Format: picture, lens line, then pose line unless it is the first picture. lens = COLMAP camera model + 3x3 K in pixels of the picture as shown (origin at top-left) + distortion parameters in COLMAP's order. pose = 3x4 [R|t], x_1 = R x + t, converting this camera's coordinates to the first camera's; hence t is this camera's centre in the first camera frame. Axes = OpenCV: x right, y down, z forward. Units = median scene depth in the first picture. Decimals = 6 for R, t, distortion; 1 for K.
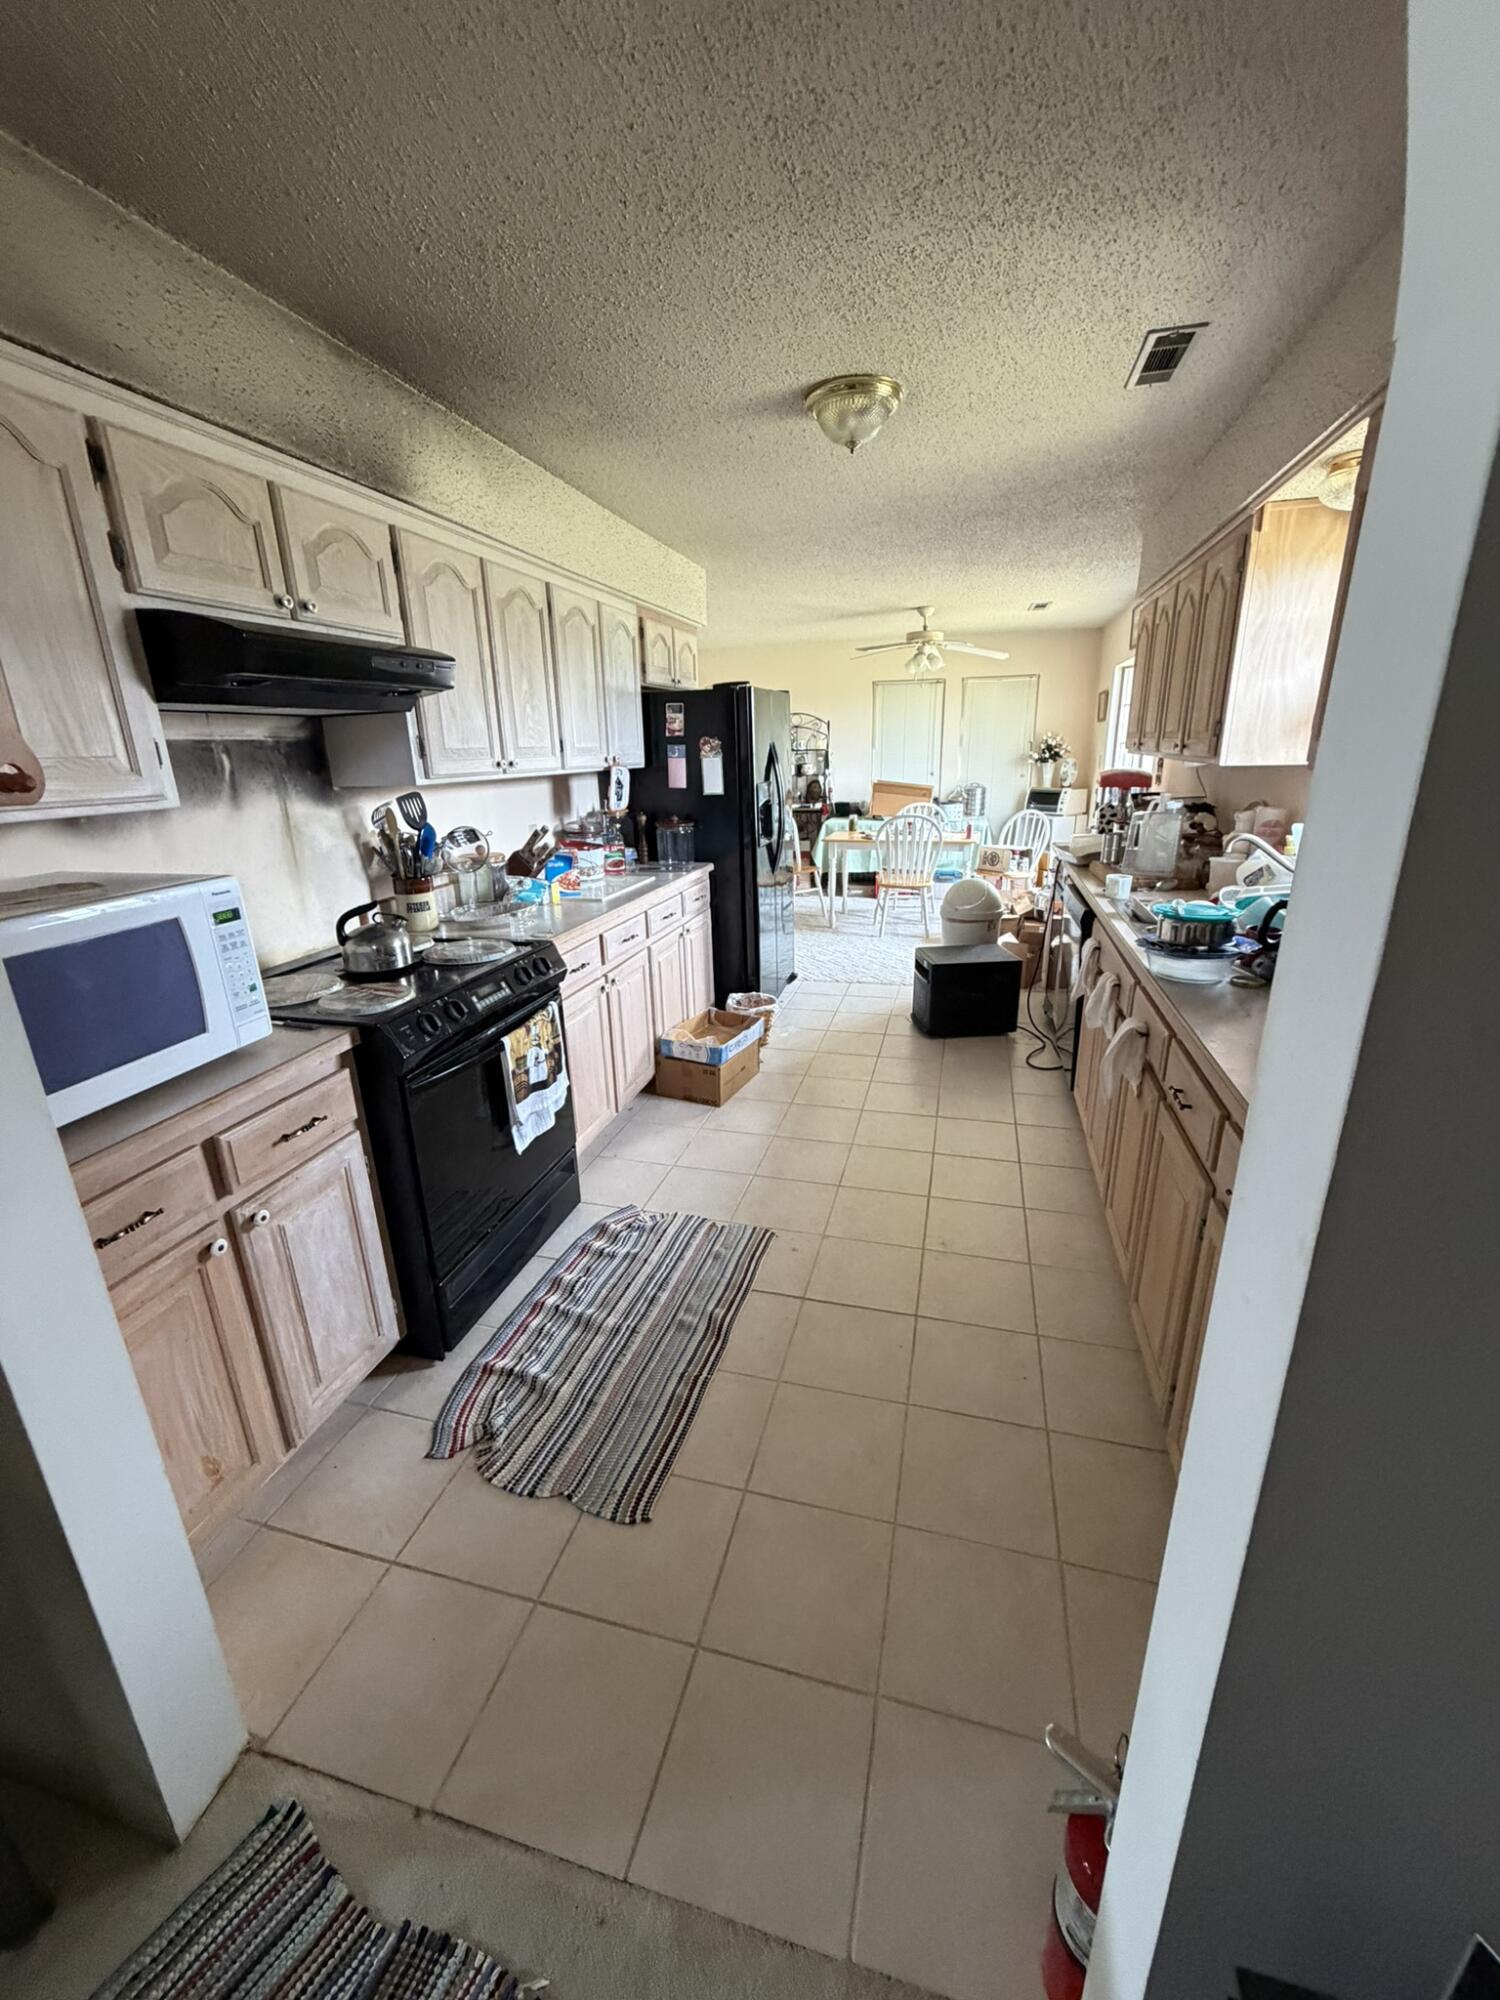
lens RADIAL K [[796.9, 0, 752.4], [0, 796.9, 995.8], [0, 0, 1]] dist [-0.001658, -0.000570]
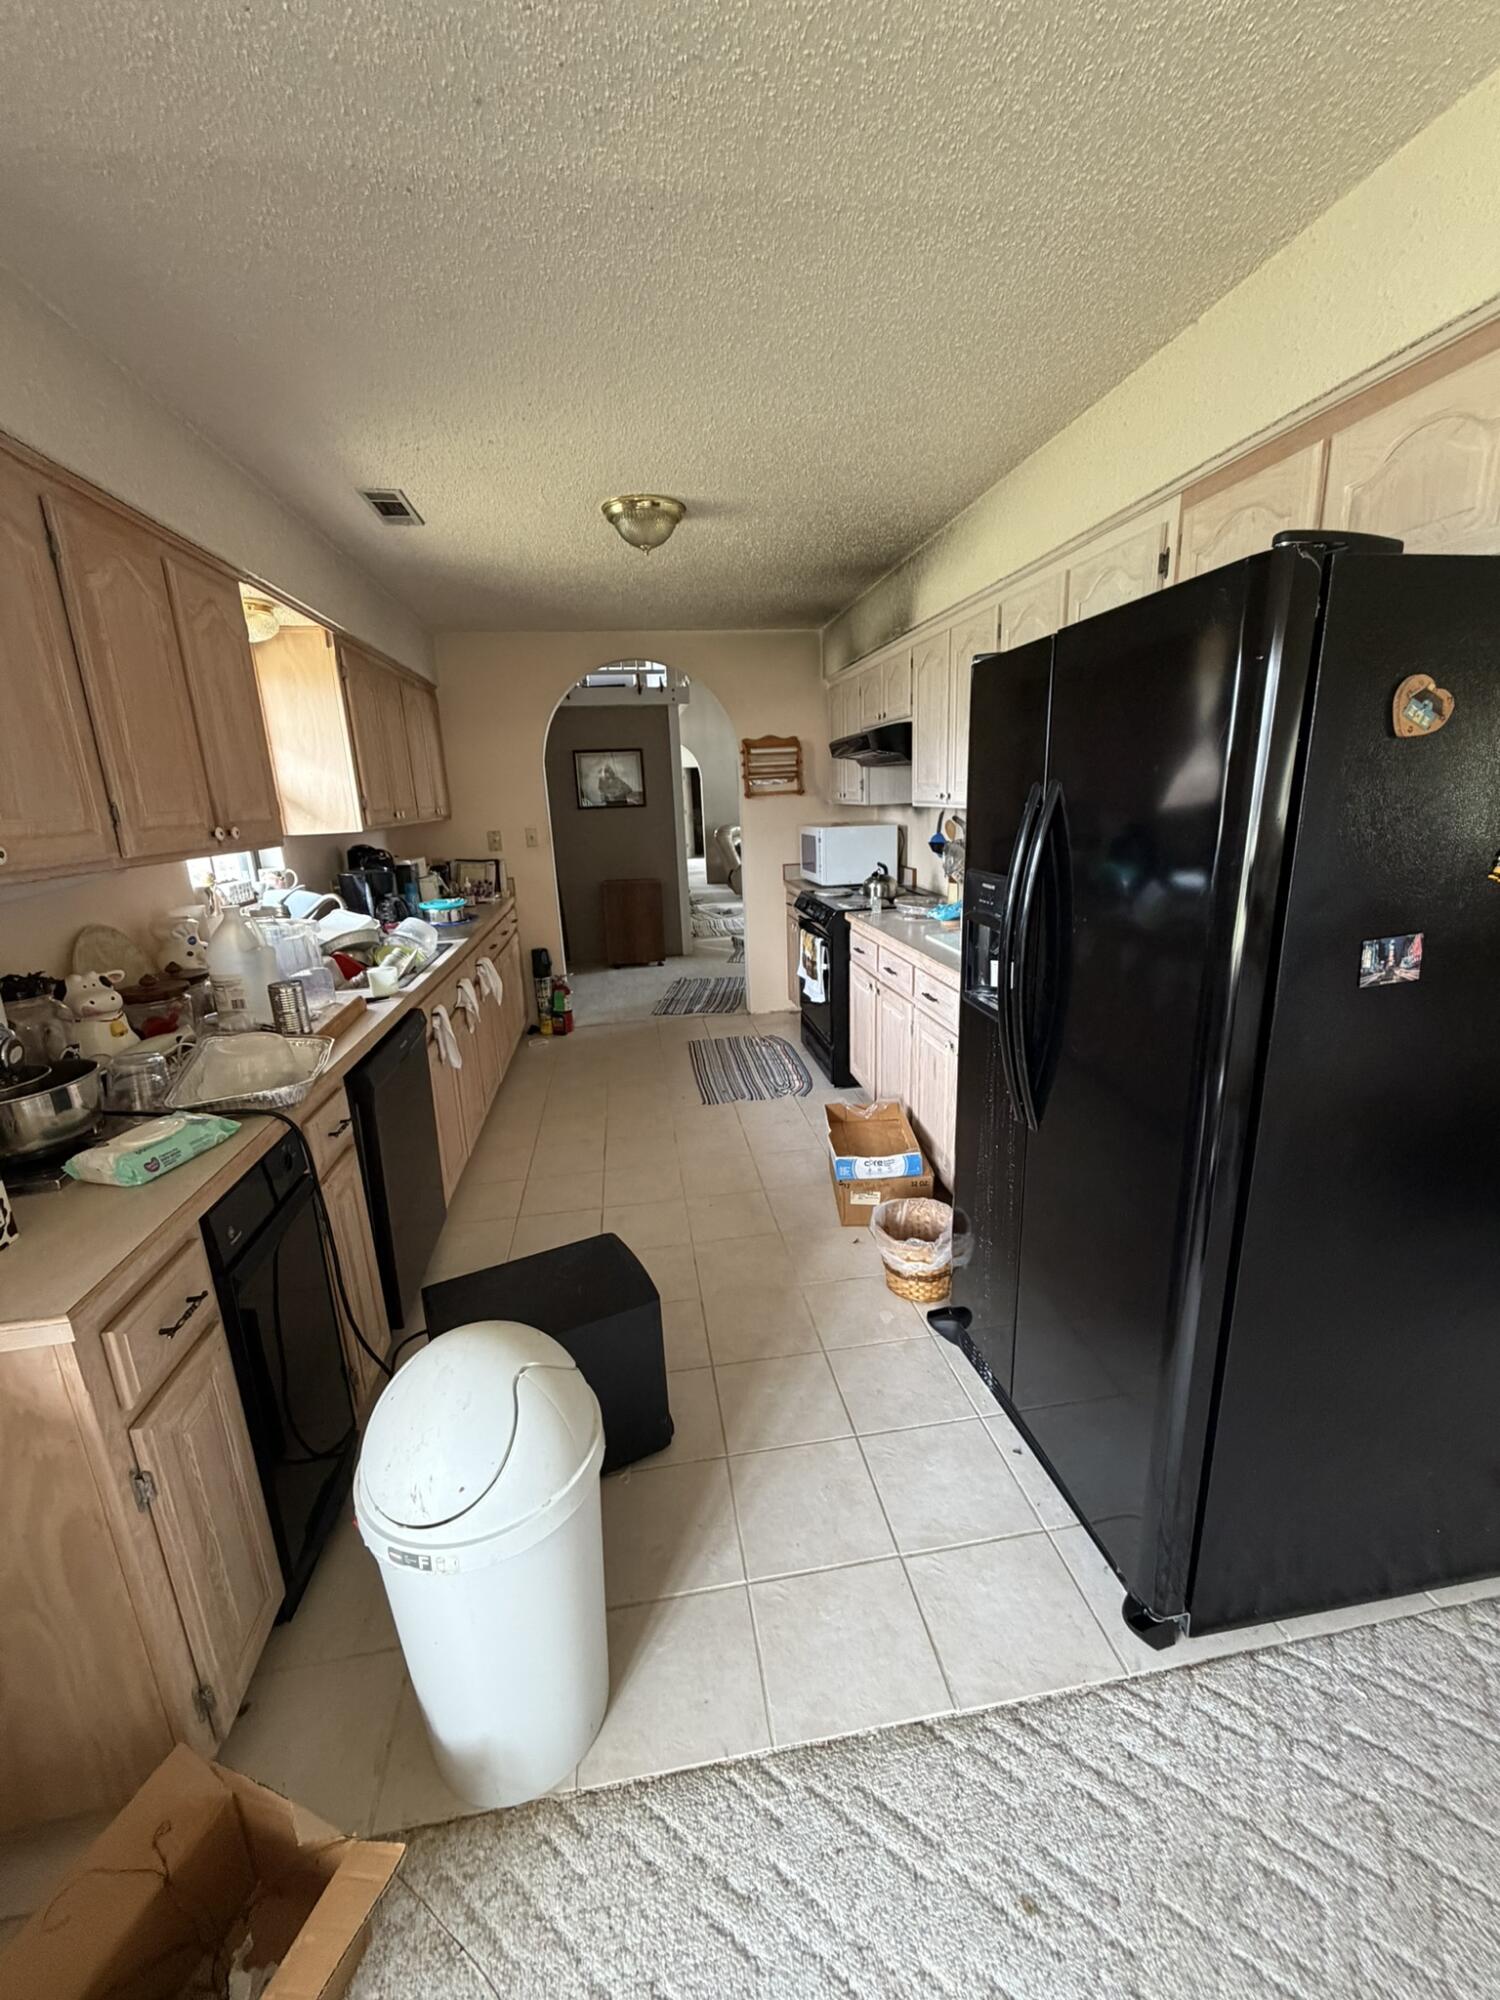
lens RADIAL K [[796.9, 0, 752.4], [0, 796.9, 995.8], [0, 0, 1]] dist [-0.001658, -0.000570]
pose [[-0.907640, 0.158992, -0.388472, 0.673467], [-0.070039, 0.855148, 0.513631, -0.900243], [0.413864, 0.493400, -0.765031, 2.850676]]
